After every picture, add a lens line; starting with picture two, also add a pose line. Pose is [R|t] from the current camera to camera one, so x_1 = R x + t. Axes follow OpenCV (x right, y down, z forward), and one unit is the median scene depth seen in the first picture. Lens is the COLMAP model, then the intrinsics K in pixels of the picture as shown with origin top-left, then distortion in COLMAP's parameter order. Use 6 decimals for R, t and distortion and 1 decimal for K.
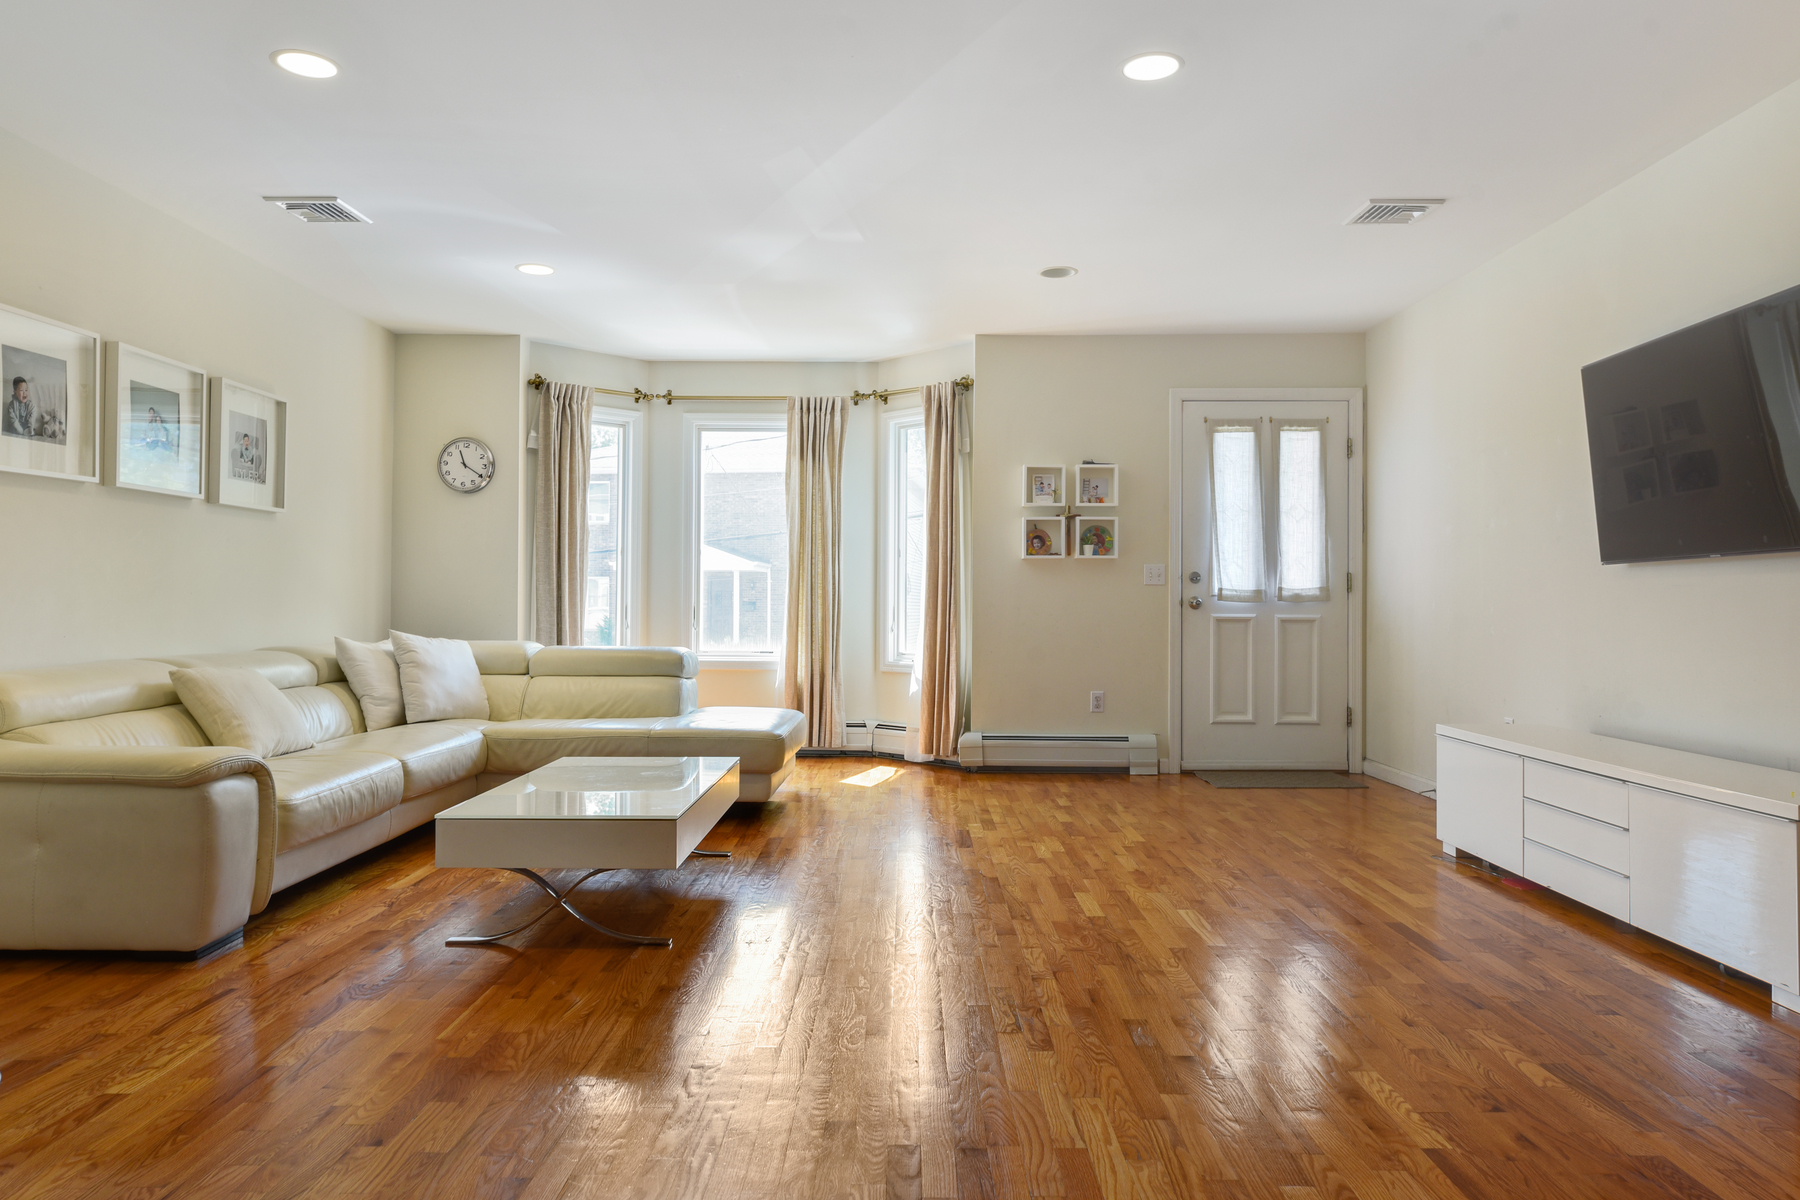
lens RADIAL K [[1168.2, 0, 895.0], [0, 1168.2, 595.0], [0, 0, 1]] dist [-0.007488, -0.000455]
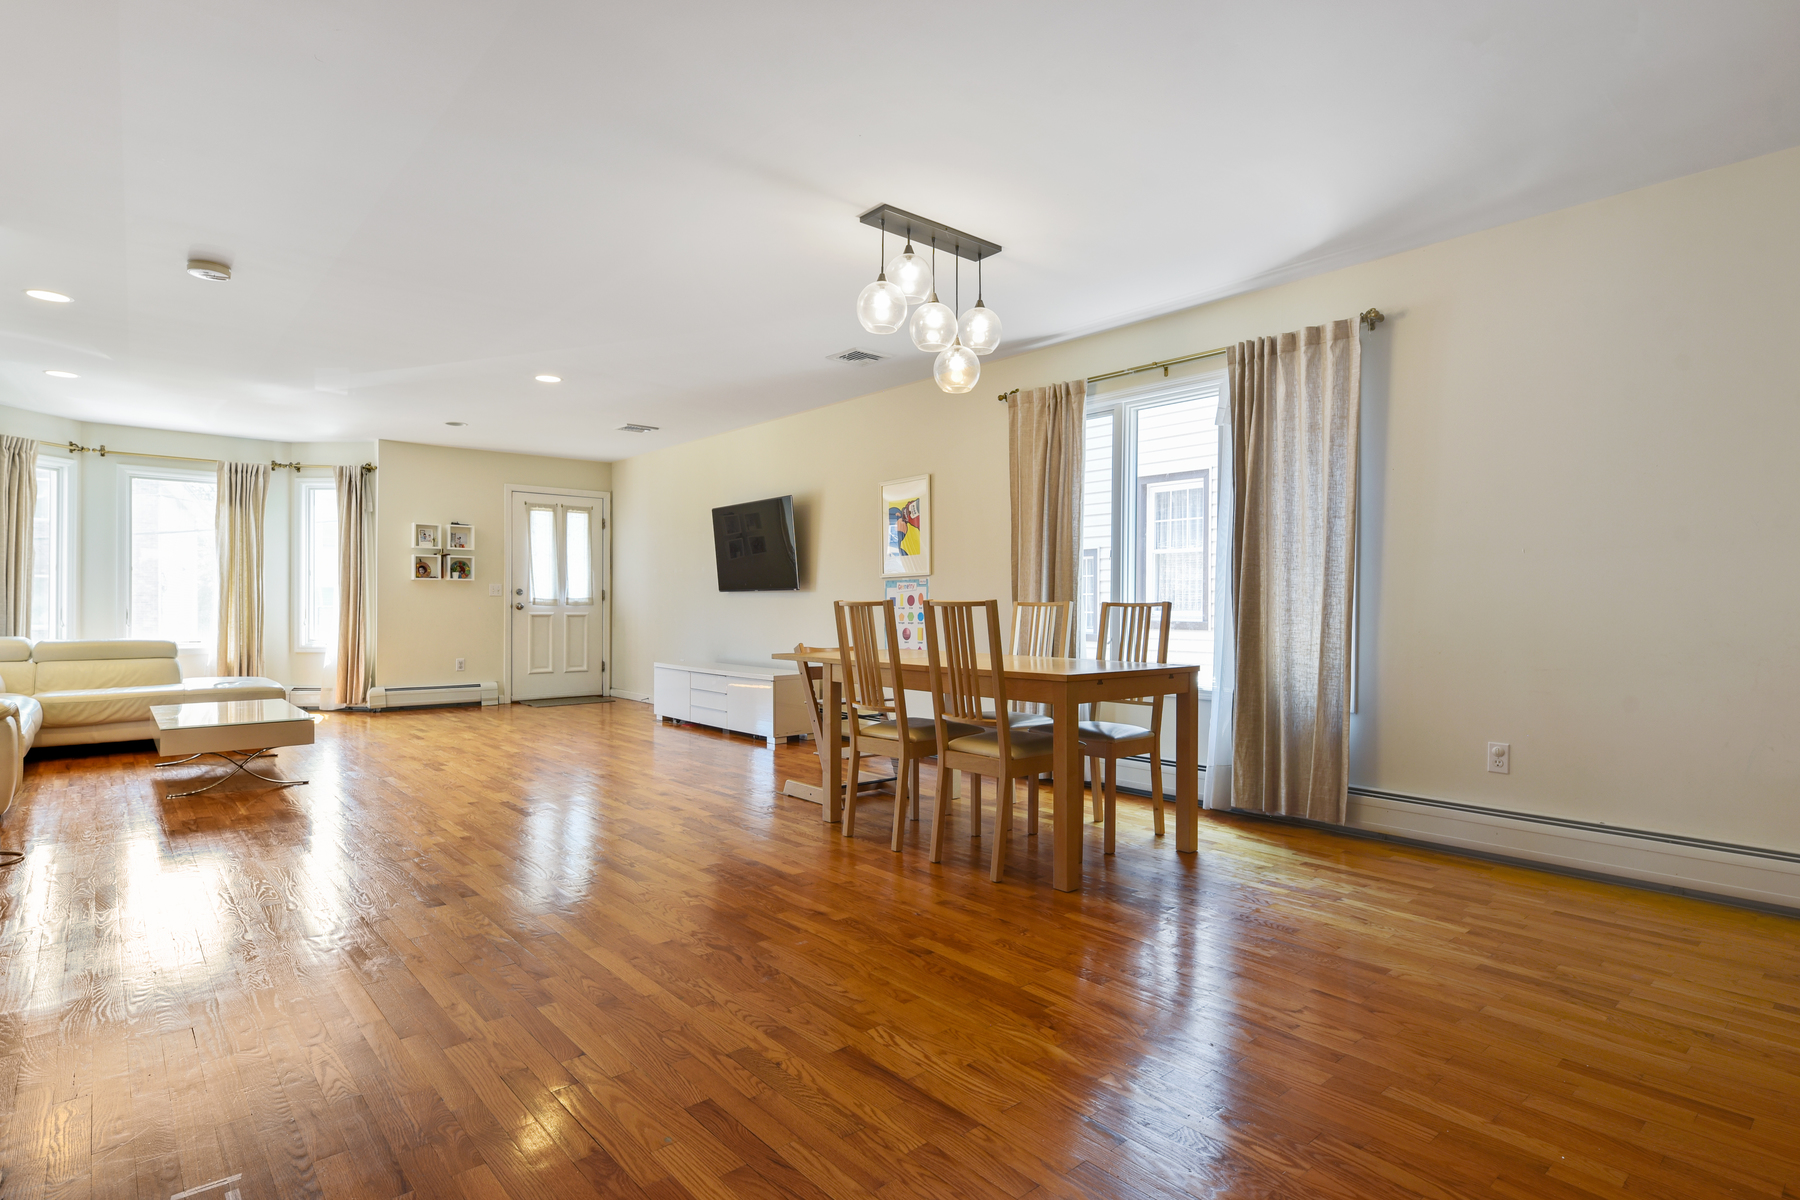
lens RADIAL K [[930.2, 0, 893.7], [0, 930.2, 603.6], [0, 0, 1]] dist [0.001633, -0.000767]
pose [[0.749261, -0.002203, 0.662271, -0.250564], [-0.004320, 0.999957, 0.008214, -0.011053], [-0.662260, -0.009015, 0.749219, -0.429508]]
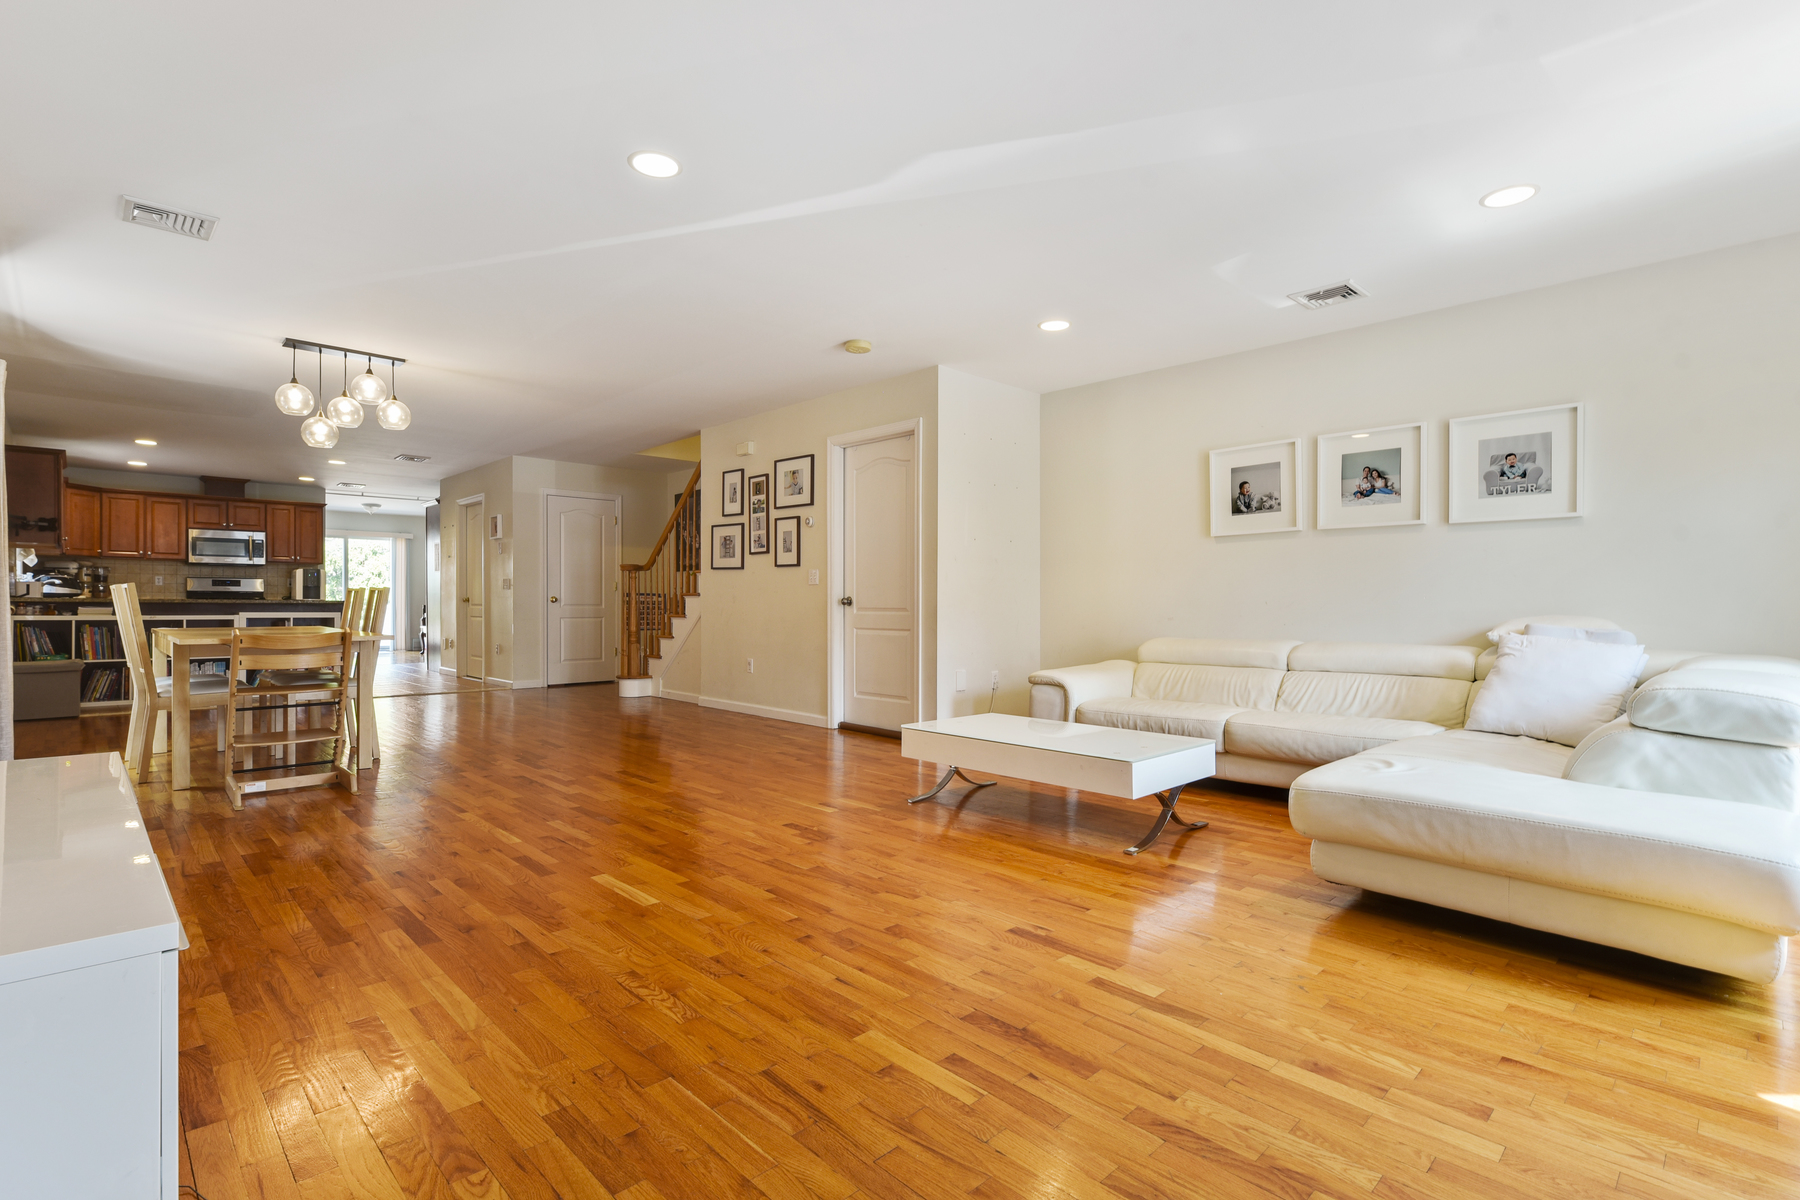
lens RADIAL K [[852.5, 0, 908.3], [0, 852.5, 603.1], [0, 0, 1]] dist [-0.001183, -0.000075]
pose [[-0.708721, -0.002946, -0.705483, 0.423494], [0.001707, 0.999981, -0.005890, 0.008671], [0.705487, -0.005379, -0.708702, 1.161426]]
